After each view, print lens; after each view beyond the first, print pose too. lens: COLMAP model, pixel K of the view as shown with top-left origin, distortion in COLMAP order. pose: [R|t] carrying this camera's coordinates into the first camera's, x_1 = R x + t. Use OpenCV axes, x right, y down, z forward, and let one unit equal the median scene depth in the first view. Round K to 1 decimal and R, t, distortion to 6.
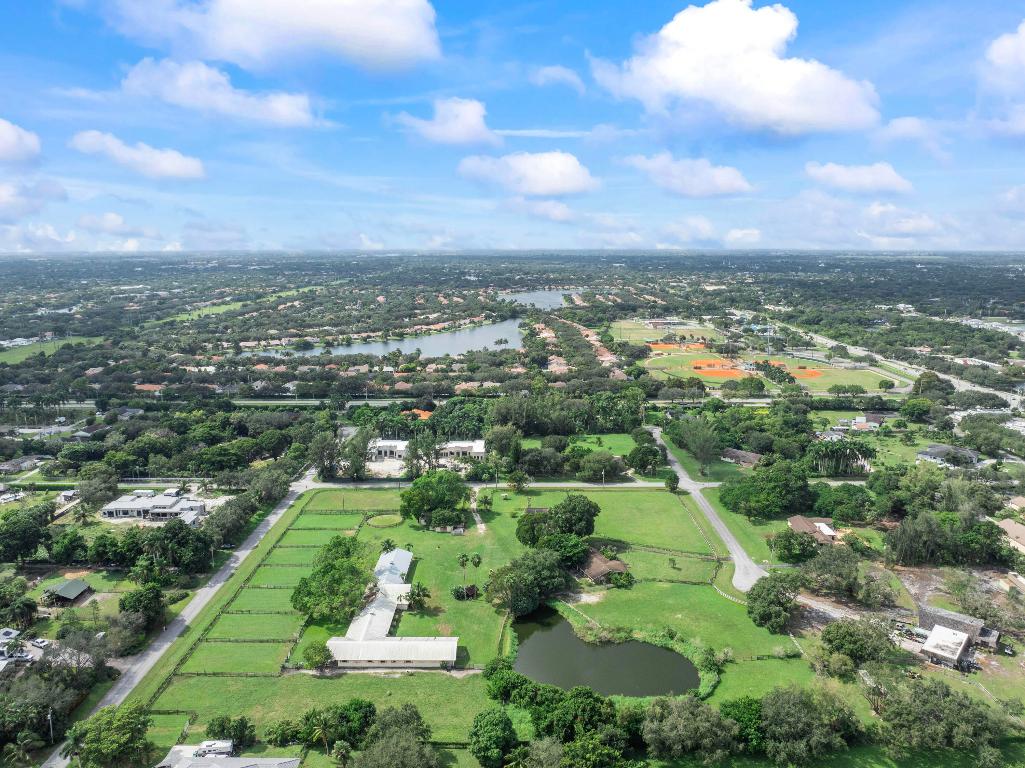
lens RADIAL K [[720.5, 0, 512.5], [0, 720.5, 384.0], [0, 0, 1]] dist [-0.023499, -0.003957]
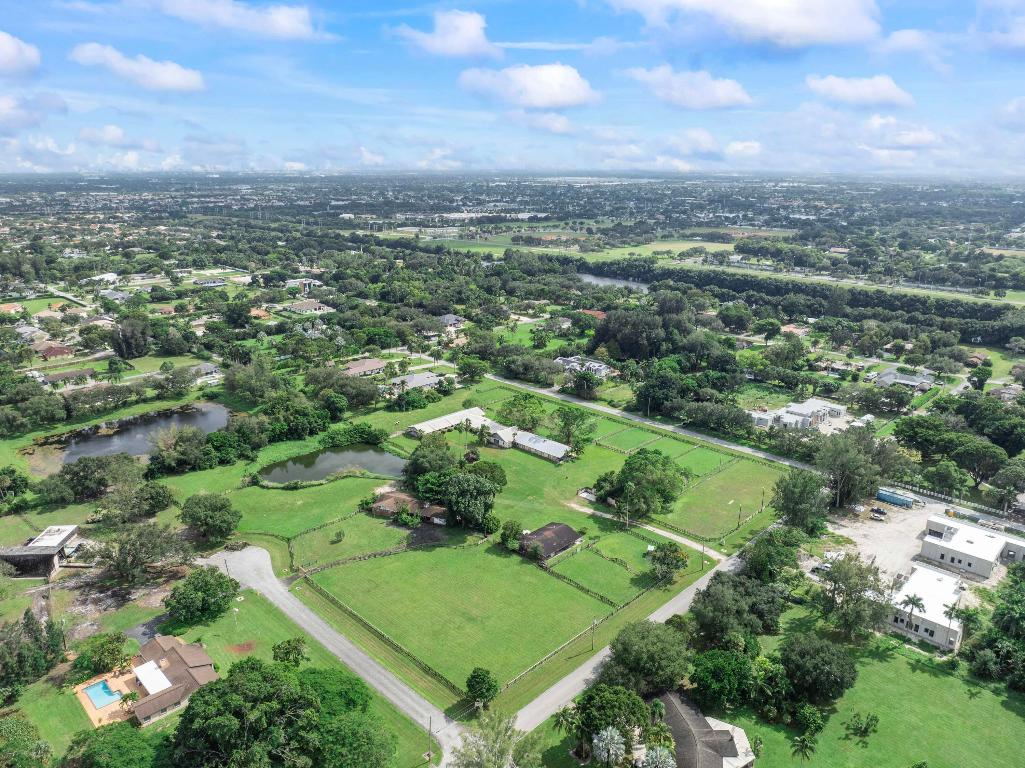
lens RADIAL K [[720.5, 0, 512.5], [0, 720.5, 384.0], [0, 0, 1]] dist [-0.023499, -0.003957]
pose [[-0.695937, 0.211294, -0.686313, 0.572191], [-0.138979, 0.898031, 0.417403, -0.273357], [0.704525, 0.385869, -0.595608, 1.443507]]
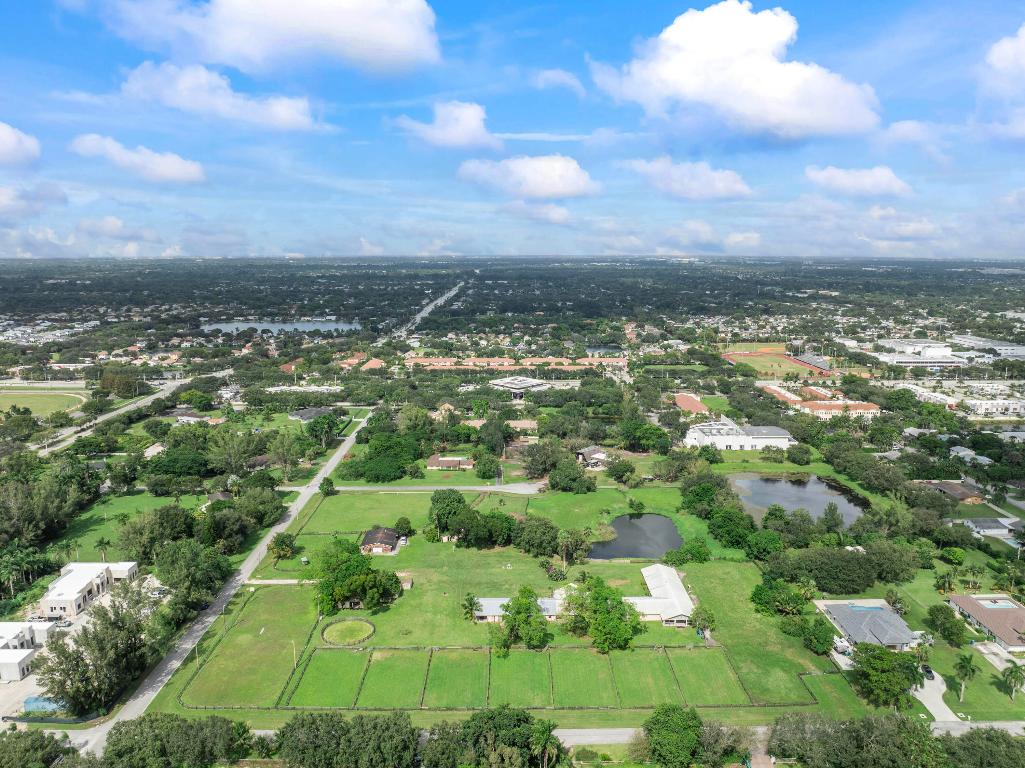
lens RADIAL K [[745.0, 0, 512.5], [0, 745.0, 384.0], [0, 0, 1]] dist [-0.006800, -0.001515]
pose [[-0.003451, -0.174541, 0.984644, -0.923692], [0.195333, 0.965565, 0.171844, -0.152940], [-0.980731, 0.192926, 0.030762, 0.818725]]
